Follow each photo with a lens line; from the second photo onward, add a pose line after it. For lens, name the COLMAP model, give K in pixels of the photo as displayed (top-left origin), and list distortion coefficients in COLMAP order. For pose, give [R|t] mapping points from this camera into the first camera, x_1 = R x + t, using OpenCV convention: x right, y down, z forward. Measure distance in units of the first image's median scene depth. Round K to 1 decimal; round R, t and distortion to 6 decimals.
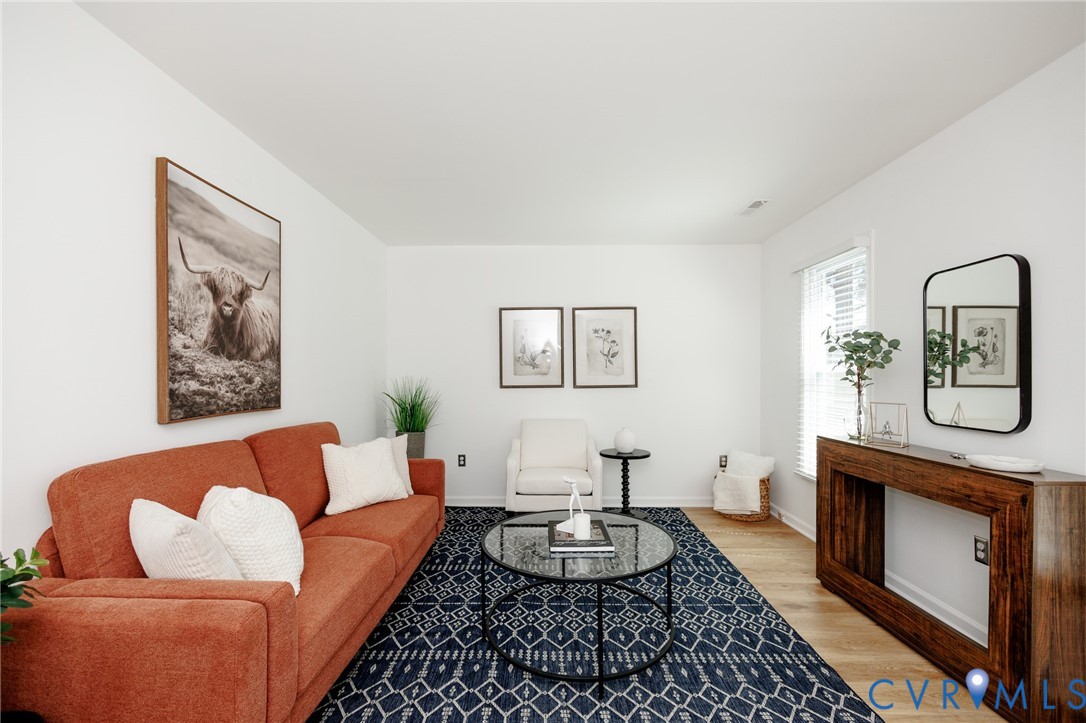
lens RADIAL K [[463.8, 0, 552.3], [0, 463.8, 374.7], [0, 0, 1]] dist [0.003044, -0.000607]
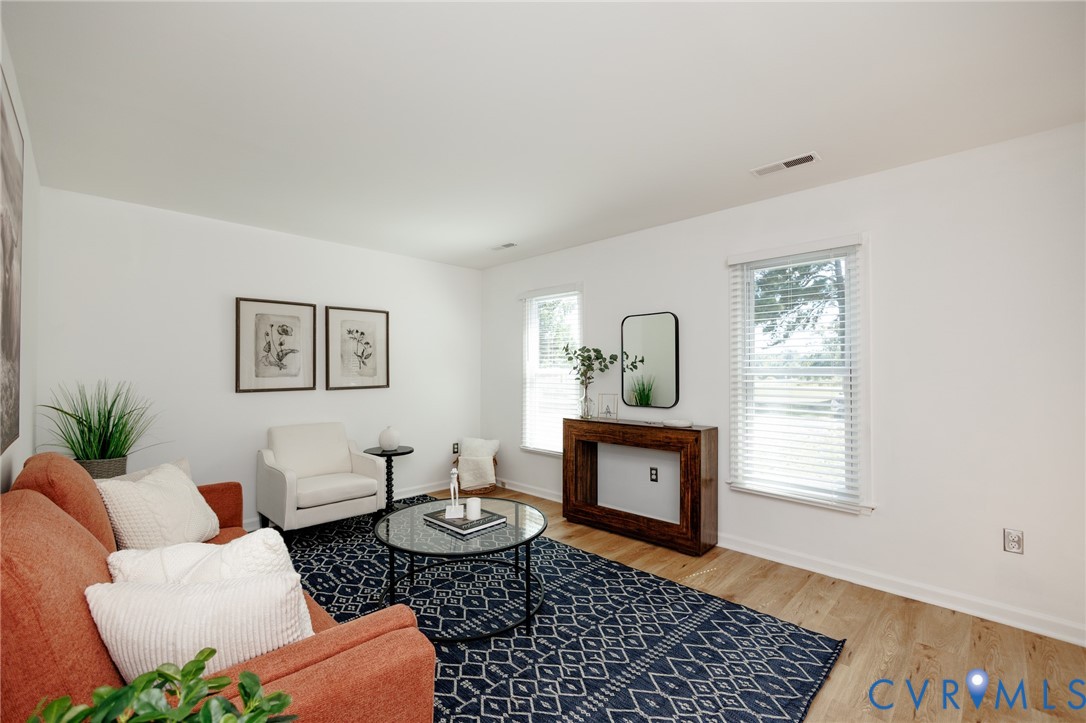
lens RADIAL K [[448.8, 0, 529.0], [0, 448.8, 367.9], [0, 0, 1]] dist [0.000028, 0.000910]
pose [[0.714307, 0.006133, 0.699806, -0.580473], [0.000821, 0.999954, -0.009602, -0.014548], [-0.699832, 0.007433, 0.714268, 0.089280]]
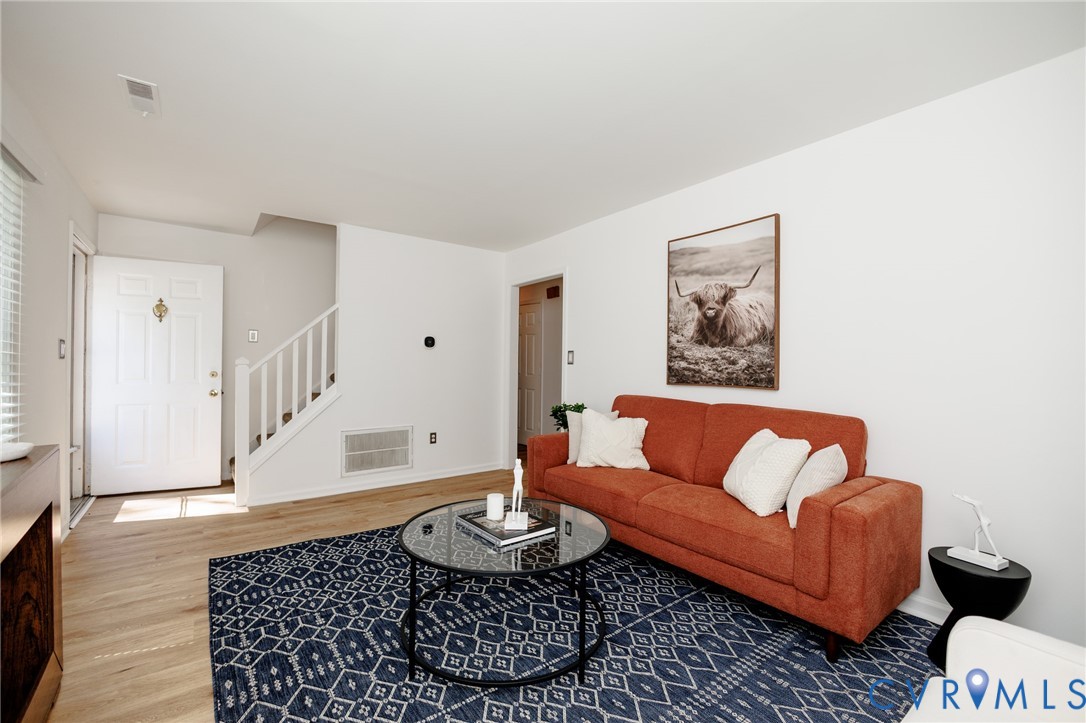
lens RADIAL K [[463.8, 0, 540.4], [0, 463.8, 364.3], [0, 0, 1]] dist [0.003044, -0.000607]
pose [[-0.801018, -0.005889, -0.598611, 0.535524], [-0.010798, 0.999931, 0.004612, 0.017857], [0.598542, 0.010158, -0.801027, 1.707015]]
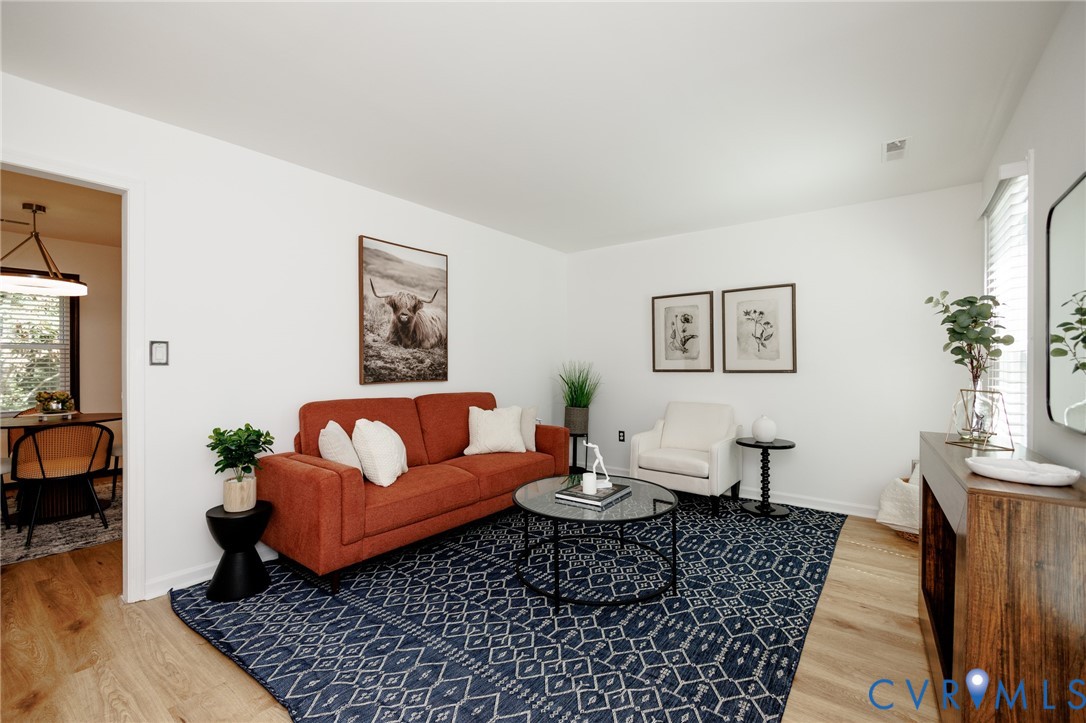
lens RADIAL K [[463.8, 0, 552.0], [0, 463.8, 366.7], [0, 0, 1]] dist [0.003044, -0.000607]
pose [[0.808431, 0.005827, -0.588563, 0.632007], [-0.001939, 0.999972, 0.007237, 0.018567], [0.588588, -0.004709, 0.808419, -0.009503]]
